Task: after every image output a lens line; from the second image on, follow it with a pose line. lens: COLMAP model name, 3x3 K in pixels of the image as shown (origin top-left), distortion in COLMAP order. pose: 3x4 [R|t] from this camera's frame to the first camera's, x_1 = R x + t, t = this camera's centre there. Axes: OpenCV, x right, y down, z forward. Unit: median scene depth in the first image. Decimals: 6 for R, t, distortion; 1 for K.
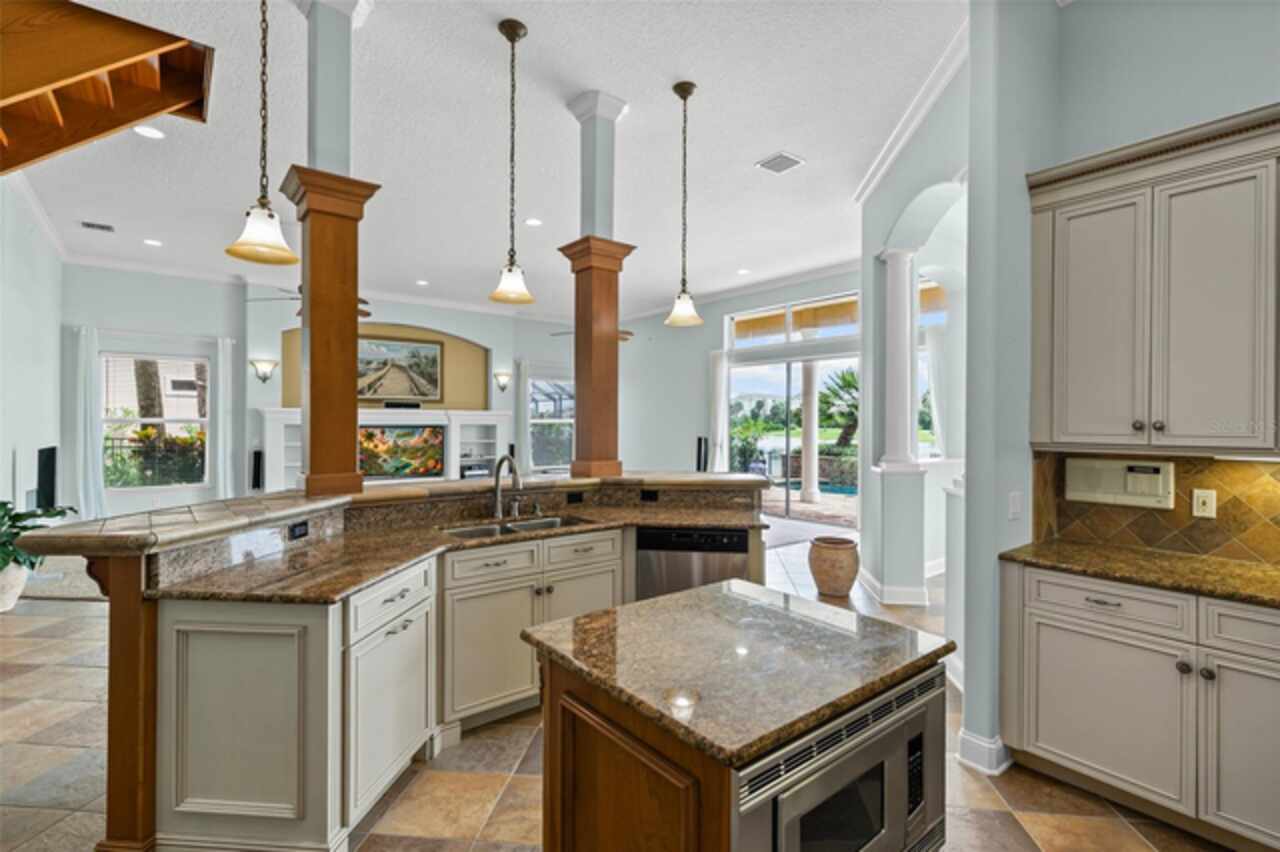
lens RADIAL K [[591.9, 0, 640.9], [0, 591.9, 422.3], [0, 0, 1]] dist [-0.001497, -0.000499]
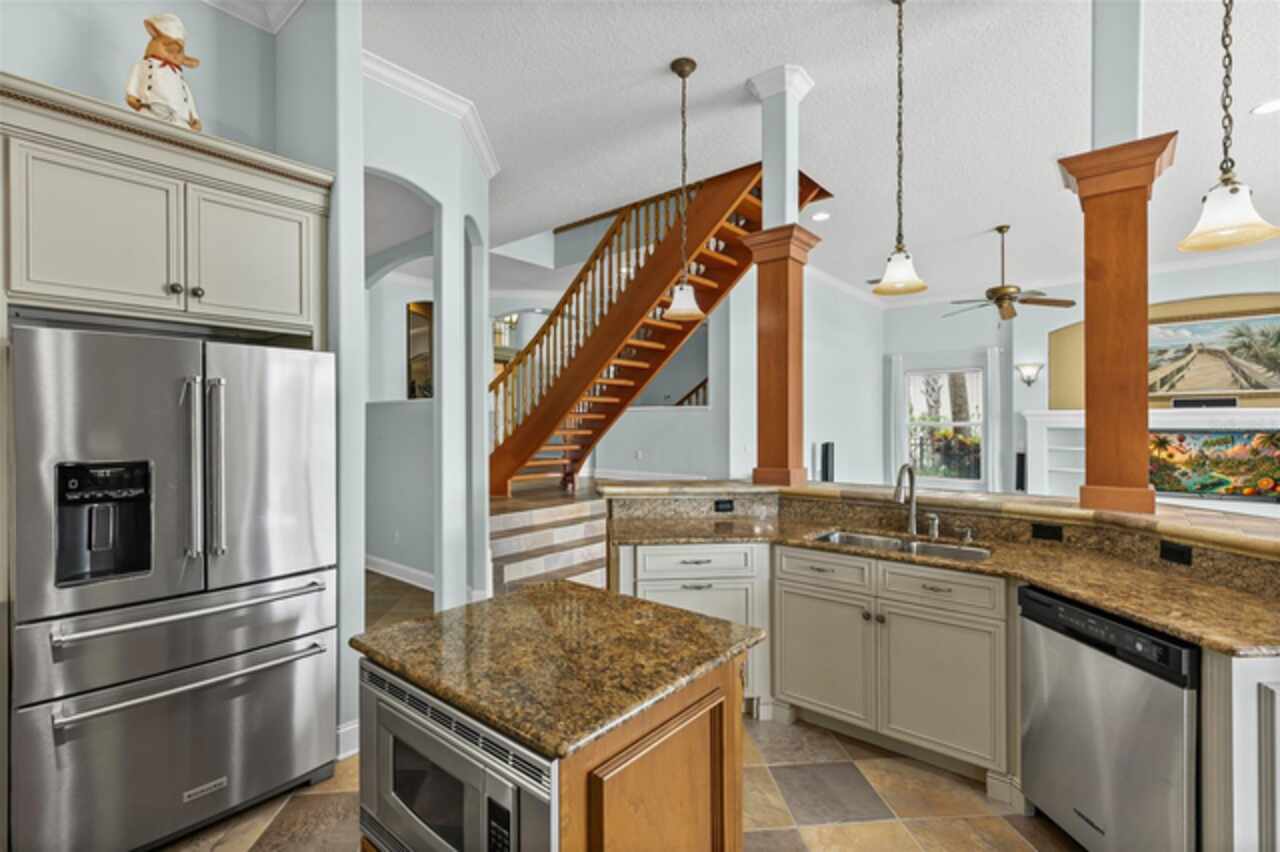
lens RADIAL K [[575.2, 0, 639.9], [0, 575.2, 422.5], [0, 0, 1]] dist [0.001975, 0.000182]
pose [[0.195924, -0.005158, -0.980605, 0.181321], [0.001386, 0.999987, -0.004983, -0.000988], [0.980618, -0.000383, 0.195929, 0.144023]]
